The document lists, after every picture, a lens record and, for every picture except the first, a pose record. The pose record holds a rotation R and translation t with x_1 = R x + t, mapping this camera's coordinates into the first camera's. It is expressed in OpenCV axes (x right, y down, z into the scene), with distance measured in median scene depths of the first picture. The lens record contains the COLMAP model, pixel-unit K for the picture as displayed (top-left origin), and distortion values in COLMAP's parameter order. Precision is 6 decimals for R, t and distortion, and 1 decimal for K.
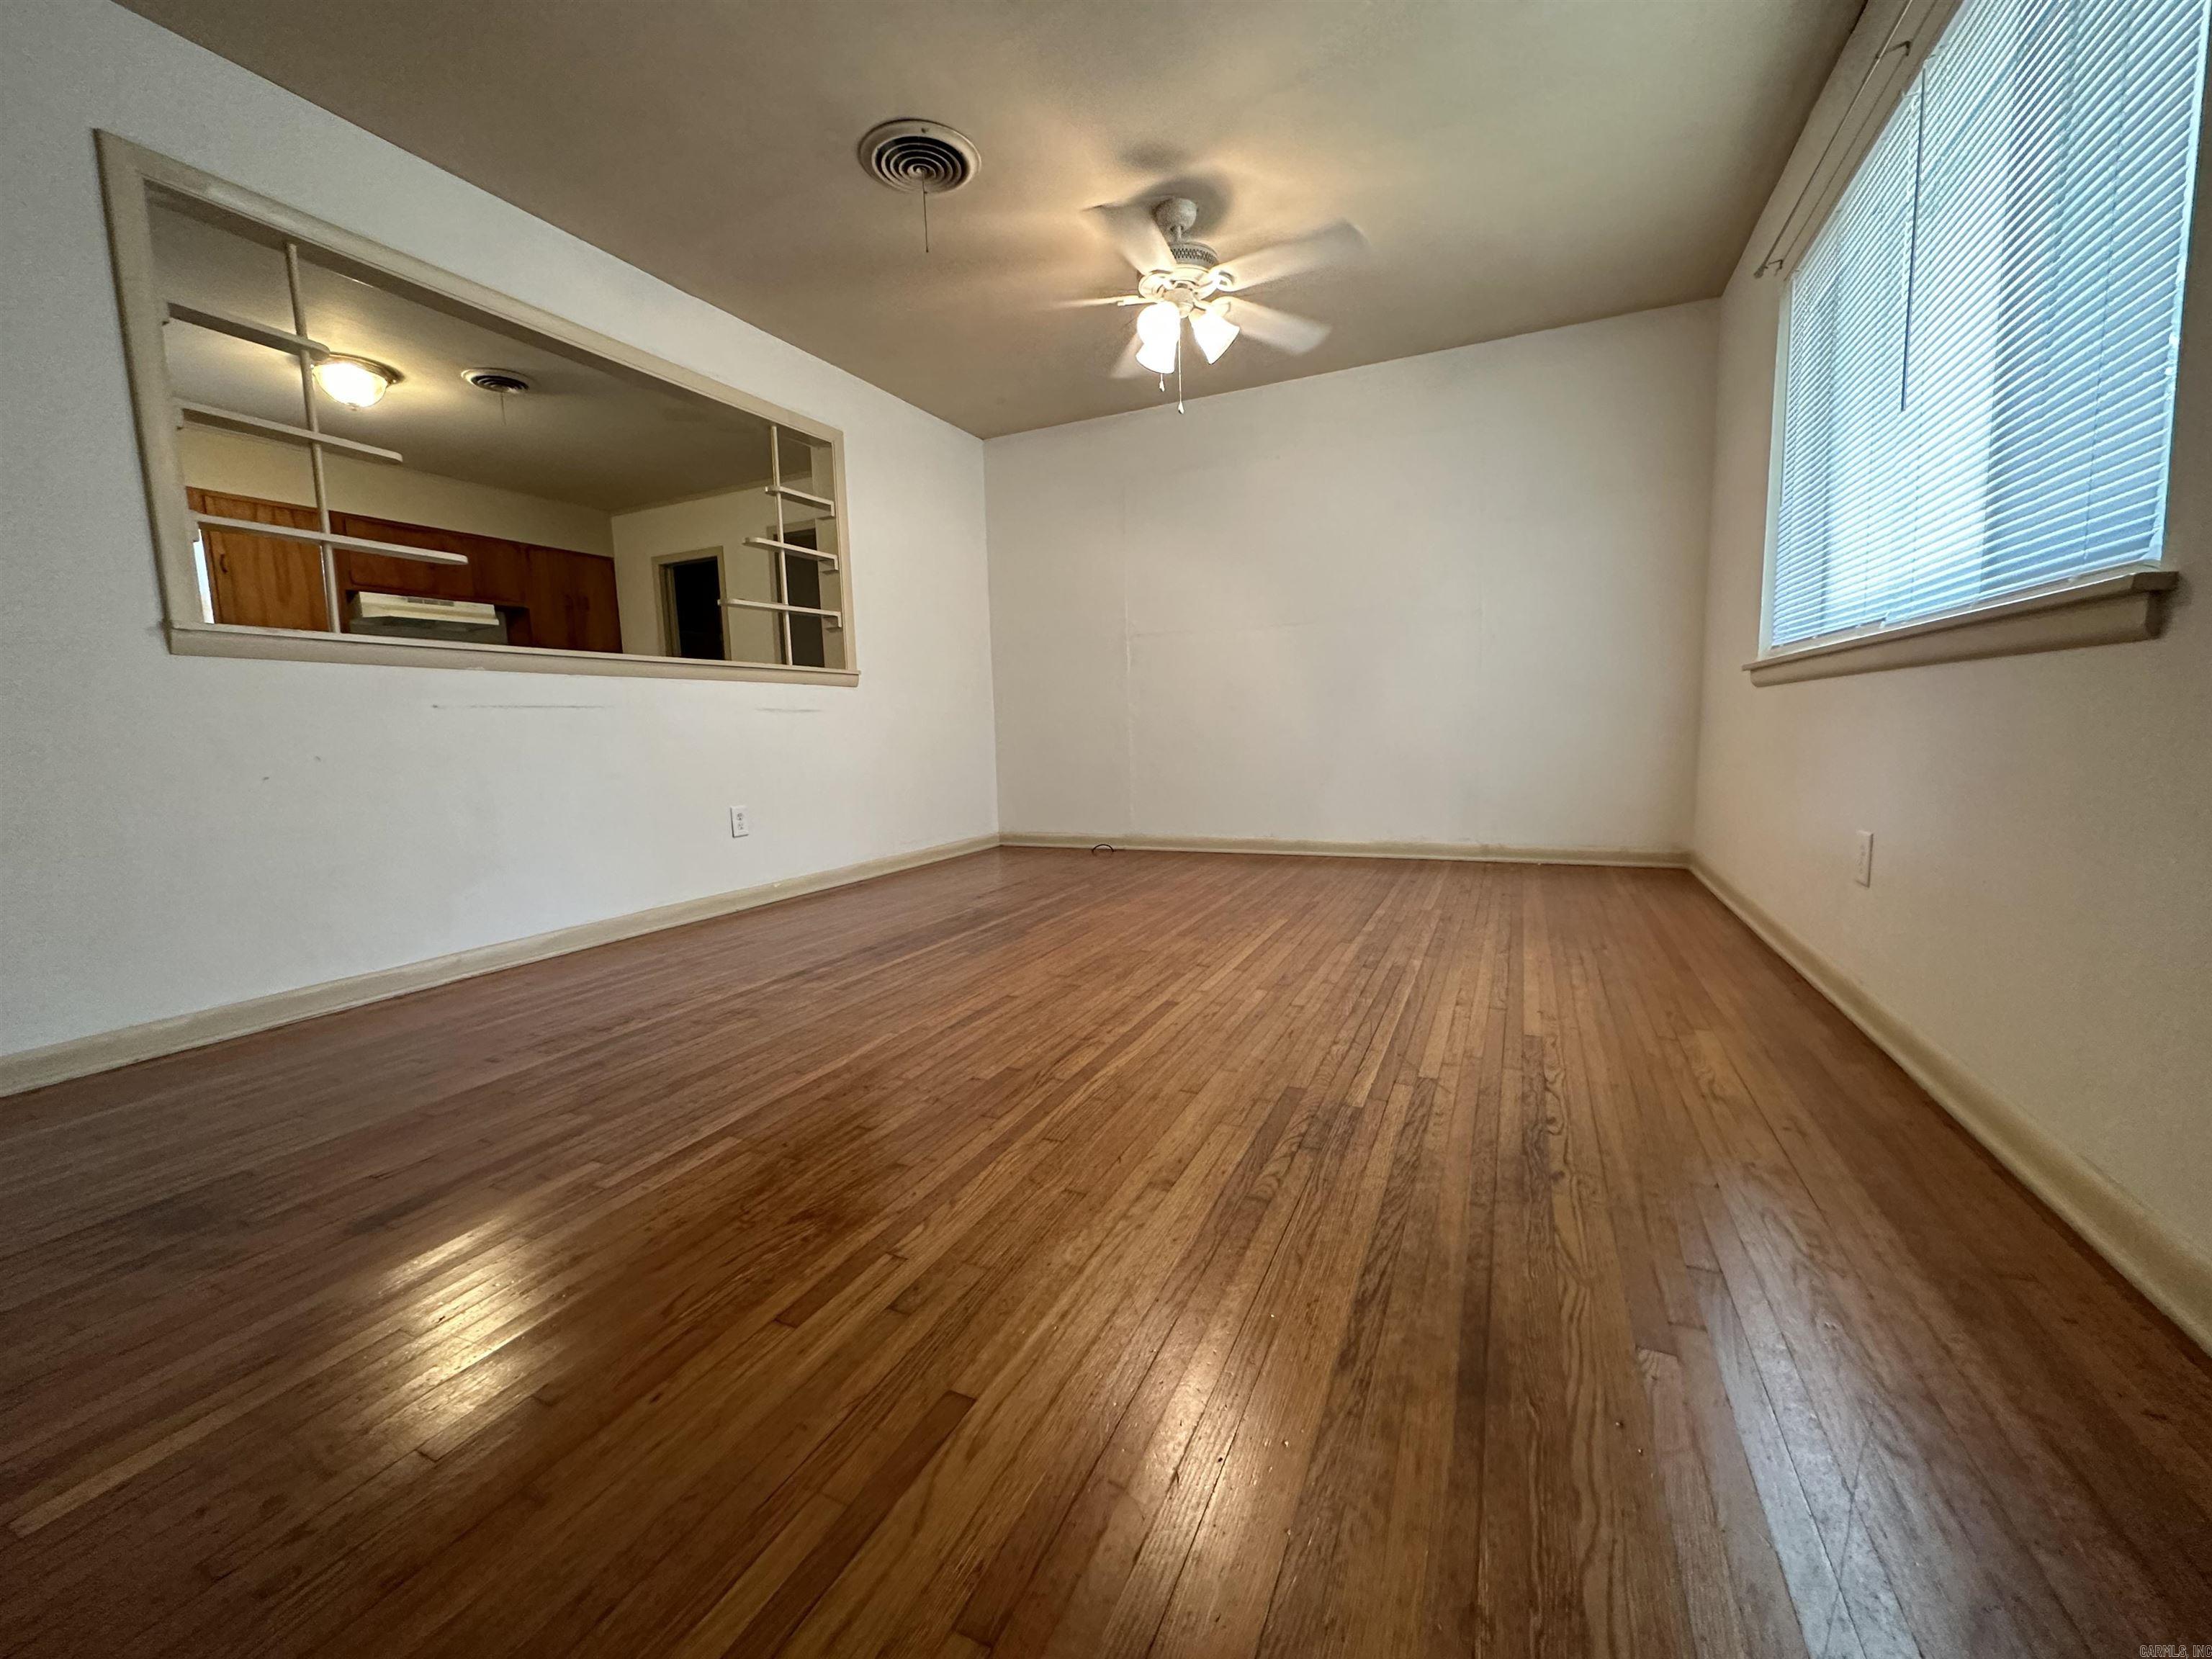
lens RADIAL K [[881.0, 0, 1106.0], [0, 881.0, 829.5], [0, 0, 1]] dist [-0.002387, 0.000614]
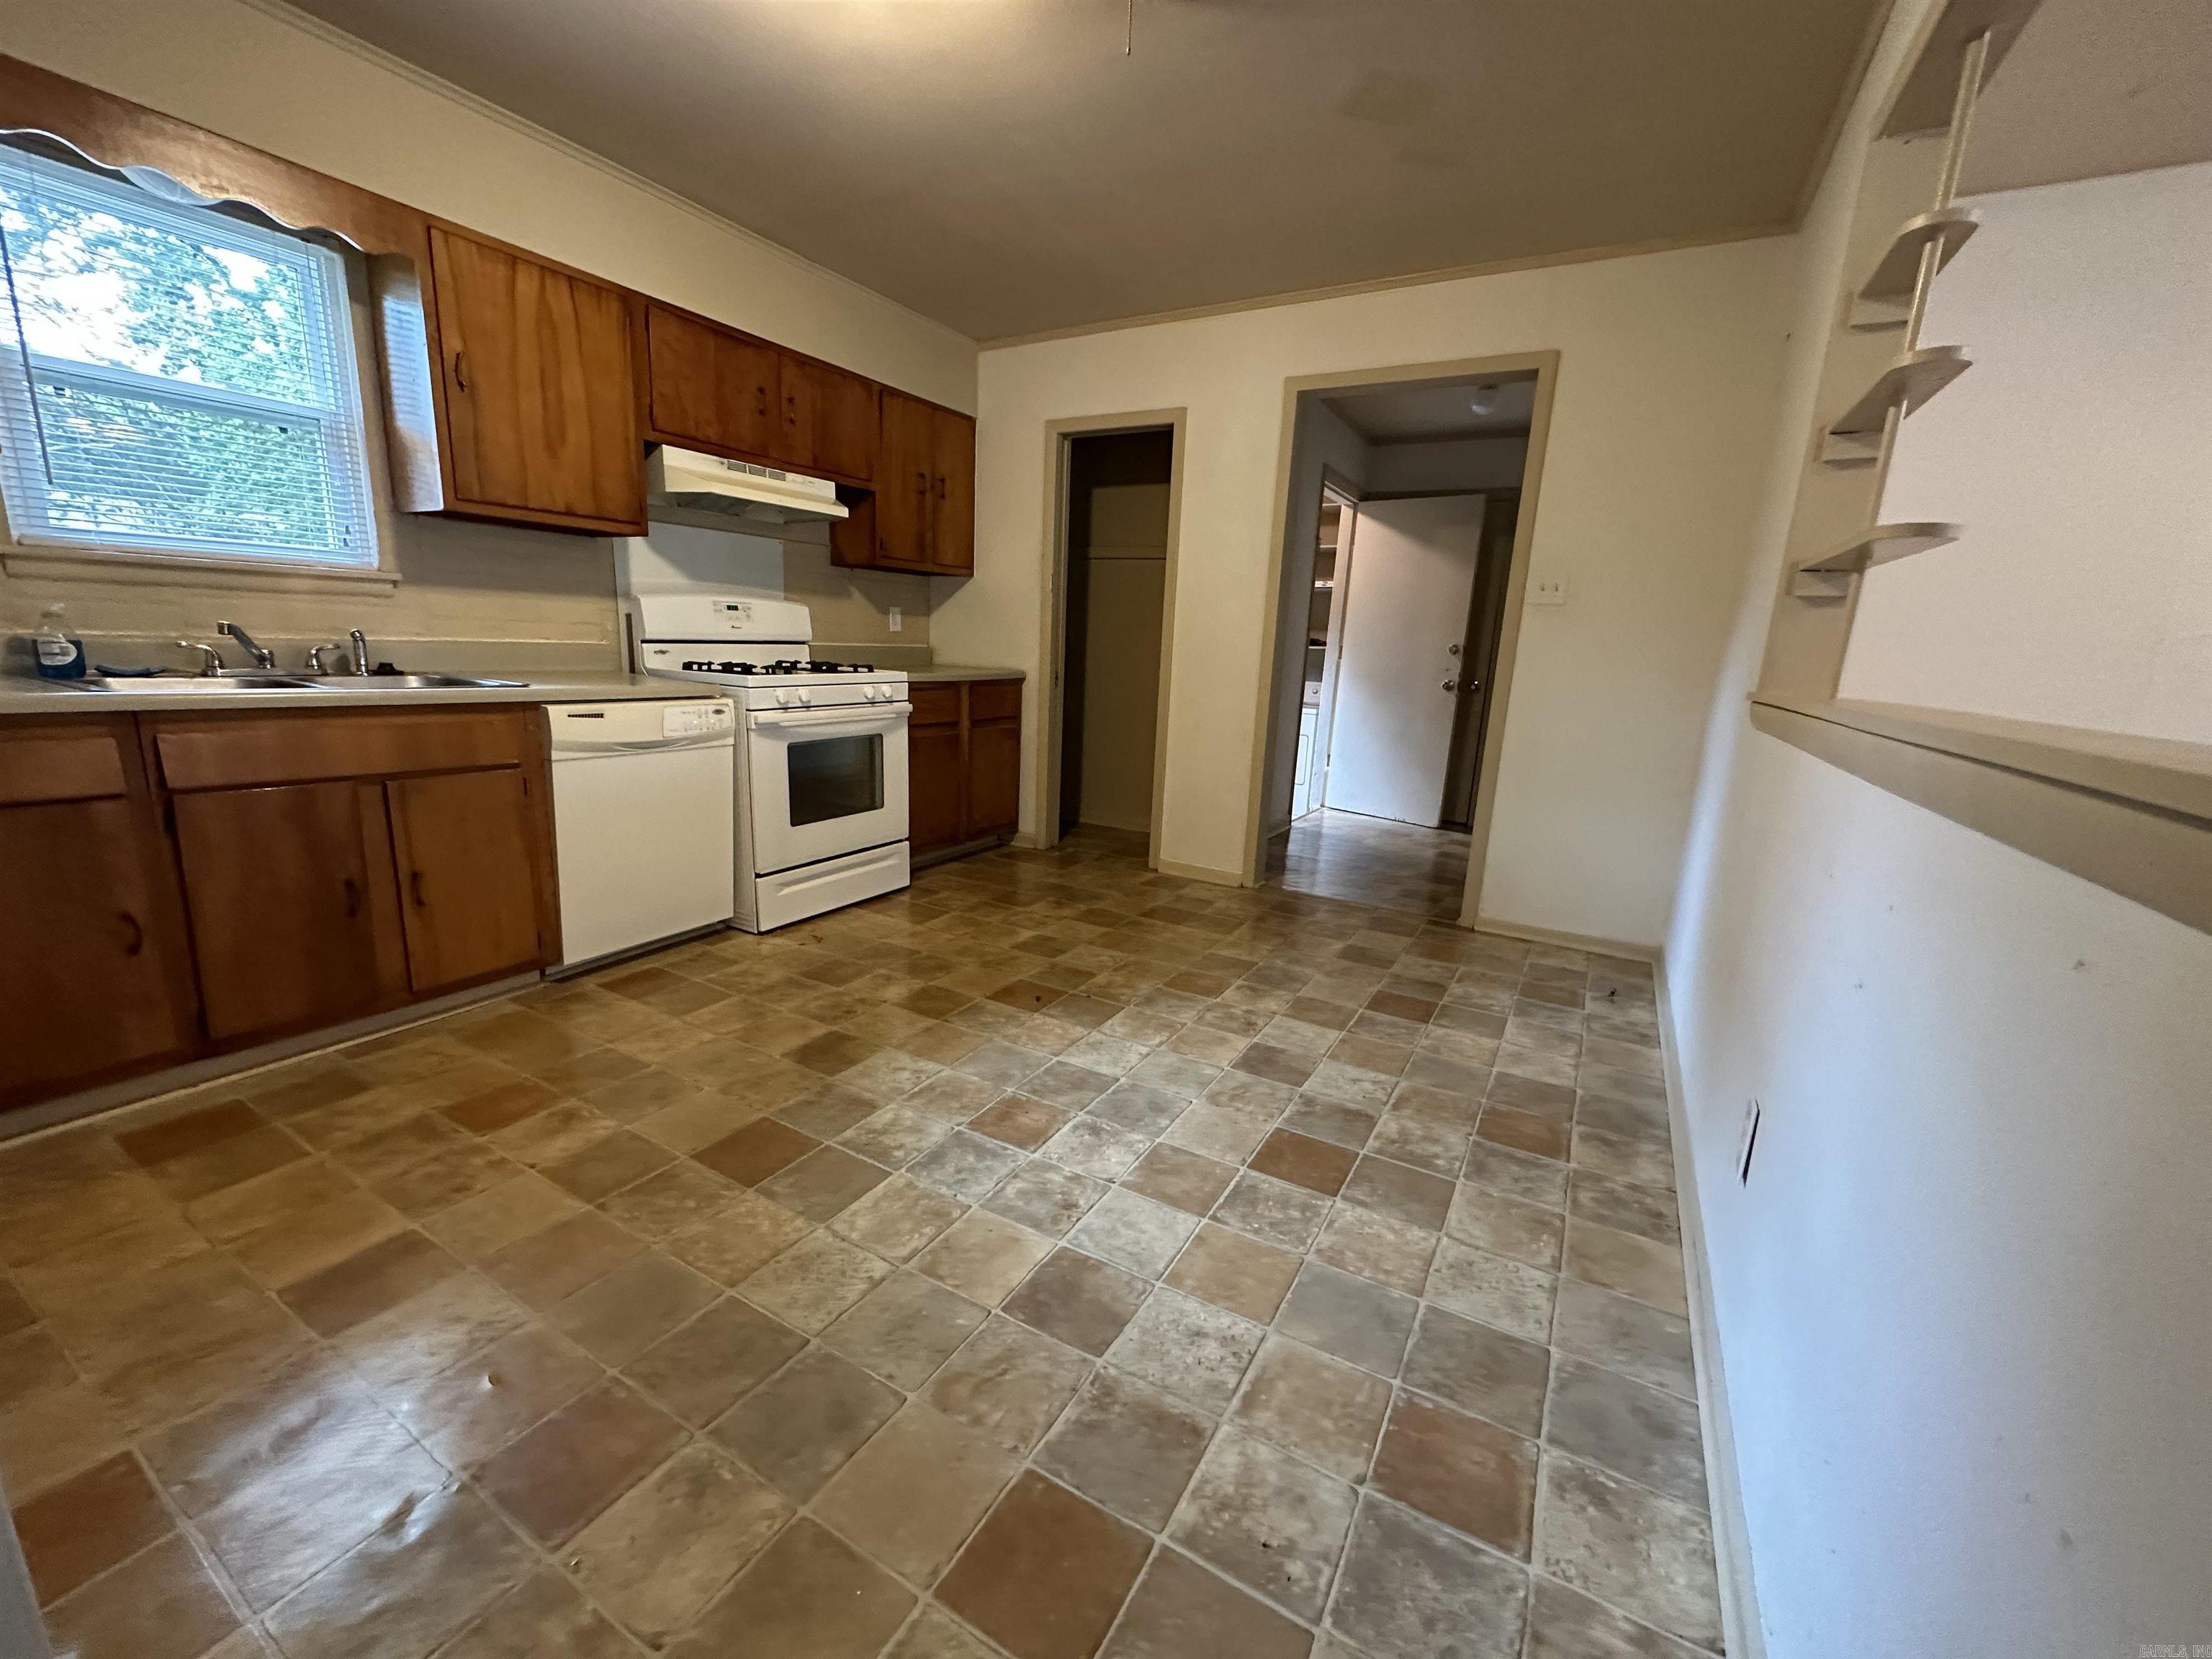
lens RADIAL K [[881.0, 0, 1106.0], [0, 881.0, 829.5], [0, 0, 1]] dist [-0.002387, 0.000614]
pose [[0.993576, 0.093746, -0.063393, -1.029565], [-0.086842, 0.990772, 0.104069, -0.222139], [0.072564, -0.097895, 0.992548, 0.882840]]
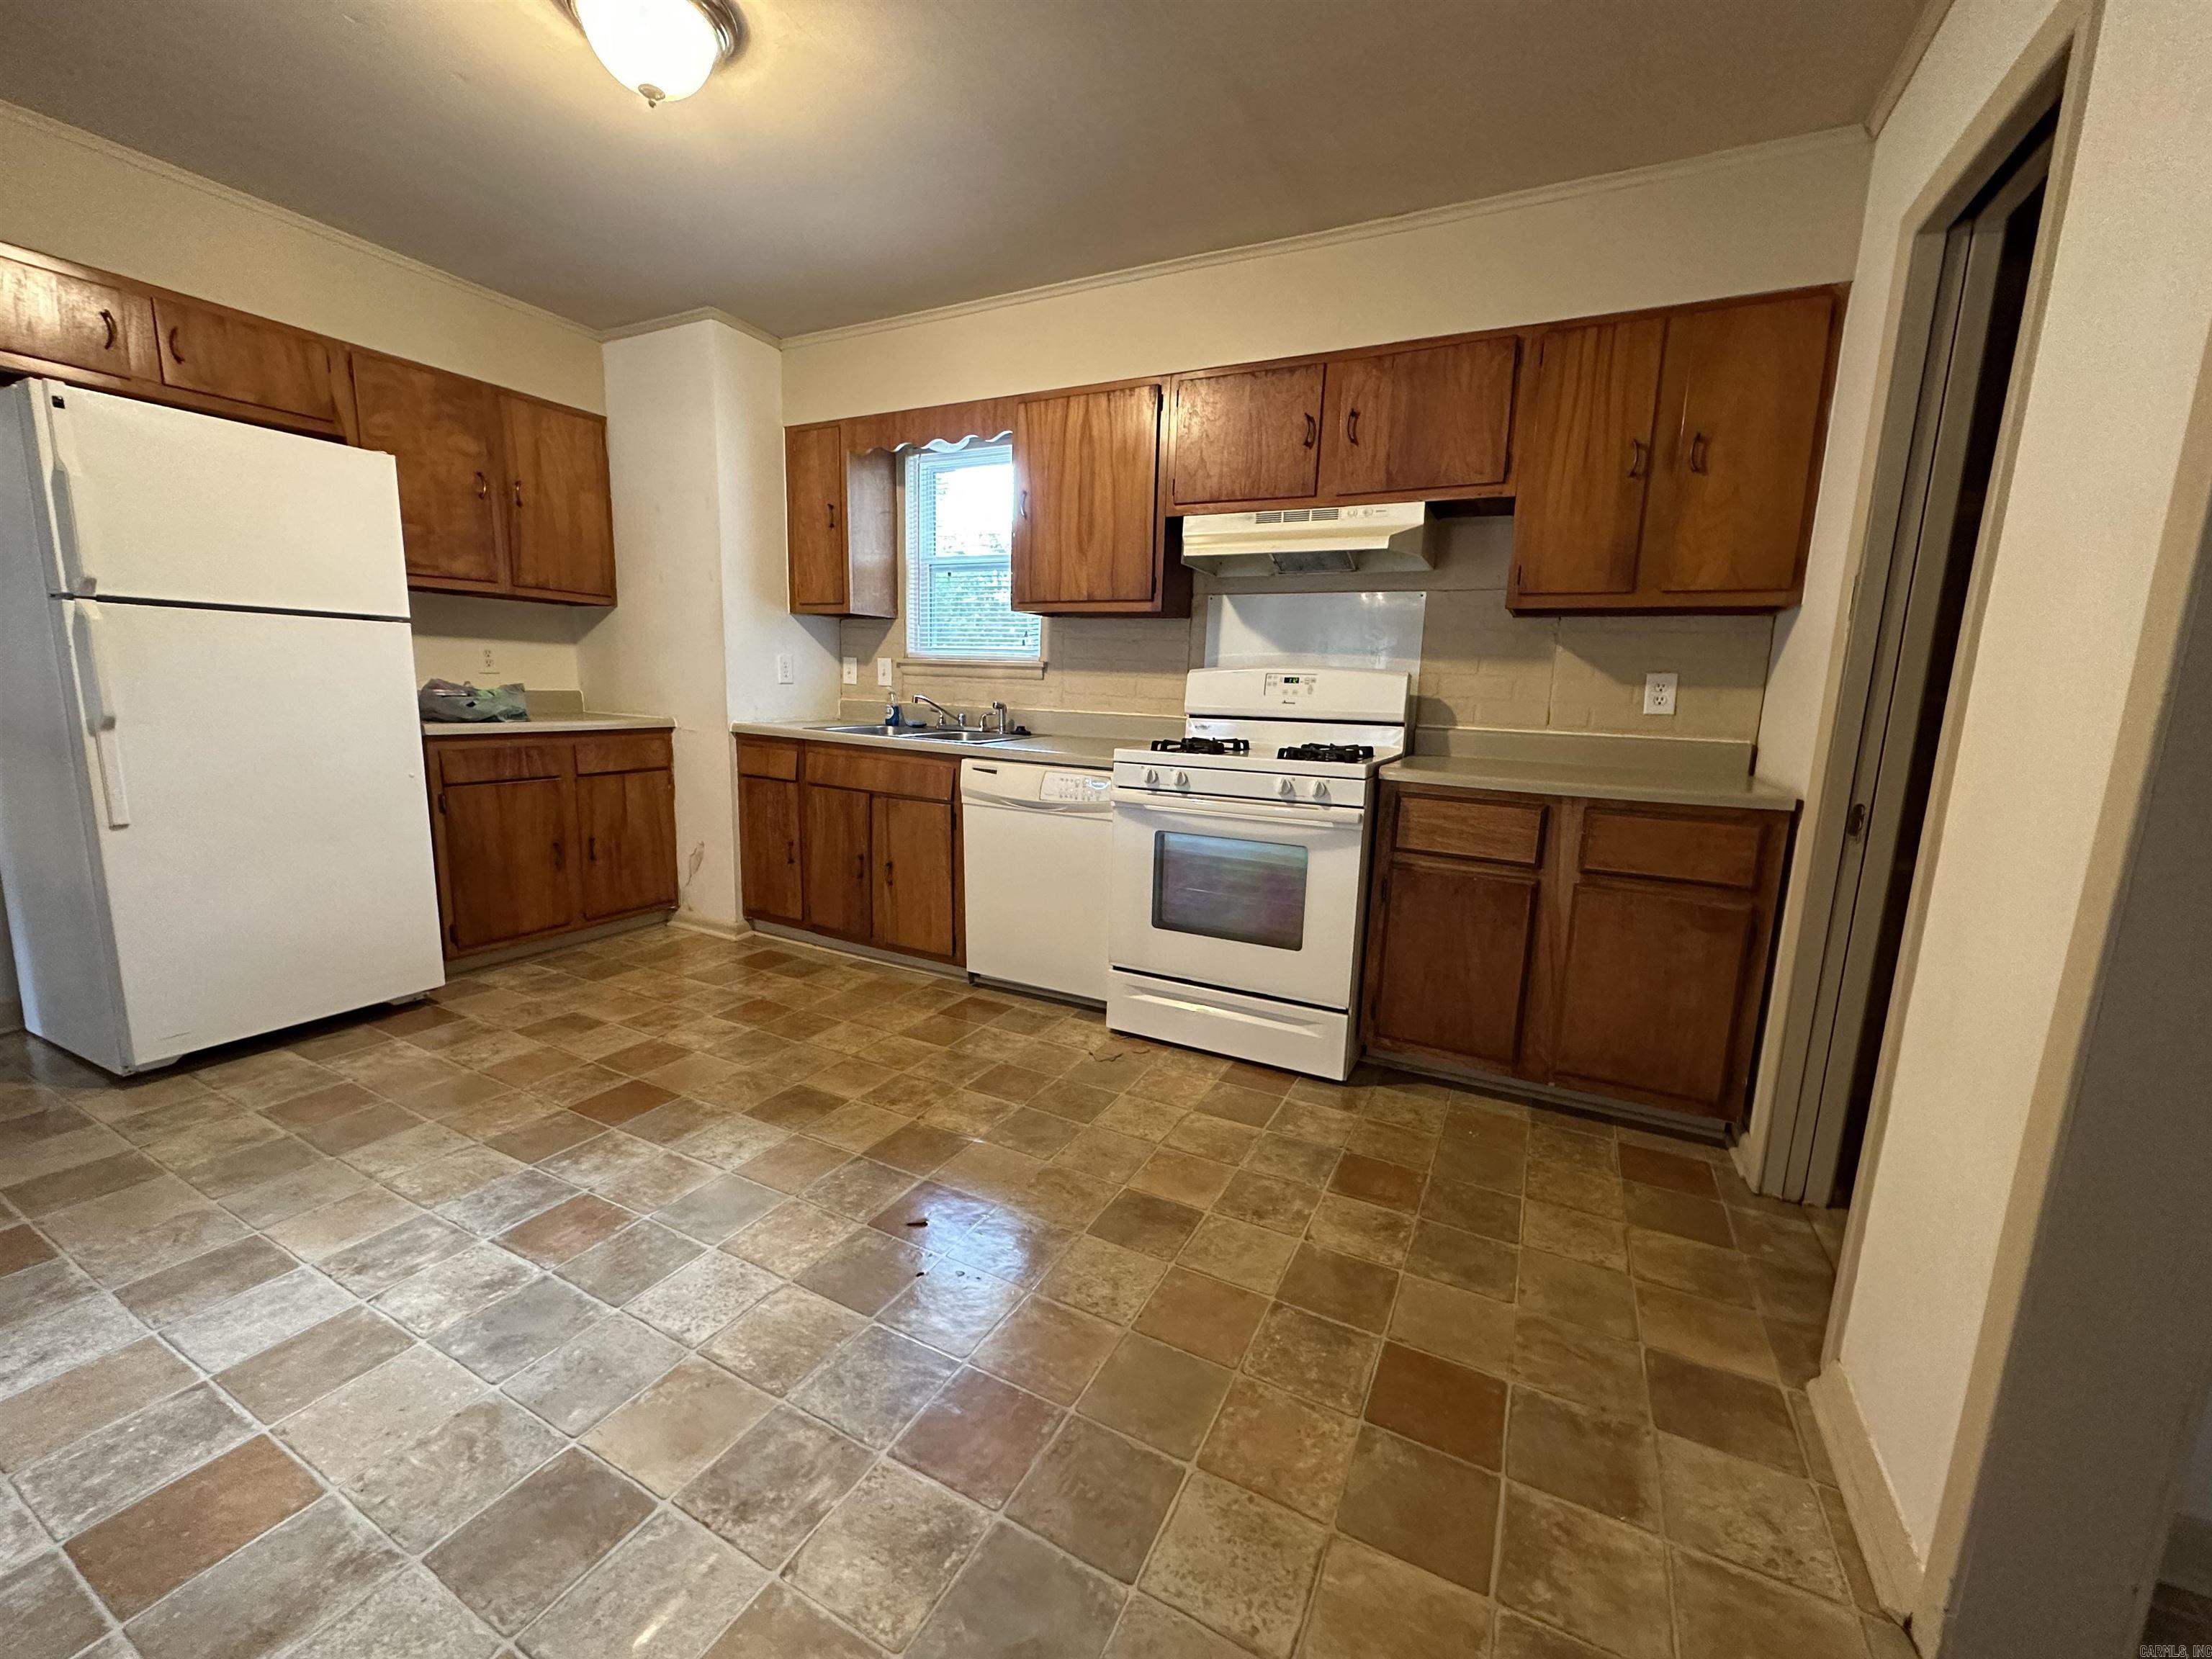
lens RADIAL K [[881.0, 0, 1106.0], [0, 881.0, 829.5], [0, 0, 1]] dist [-0.002387, 0.000614]
pose [[-0.036115, 0.198060, -0.979524, -0.537403], [-0.144218, 0.968871, 0.201223, -0.375320], [0.988887, 0.148532, -0.006427, 2.002395]]
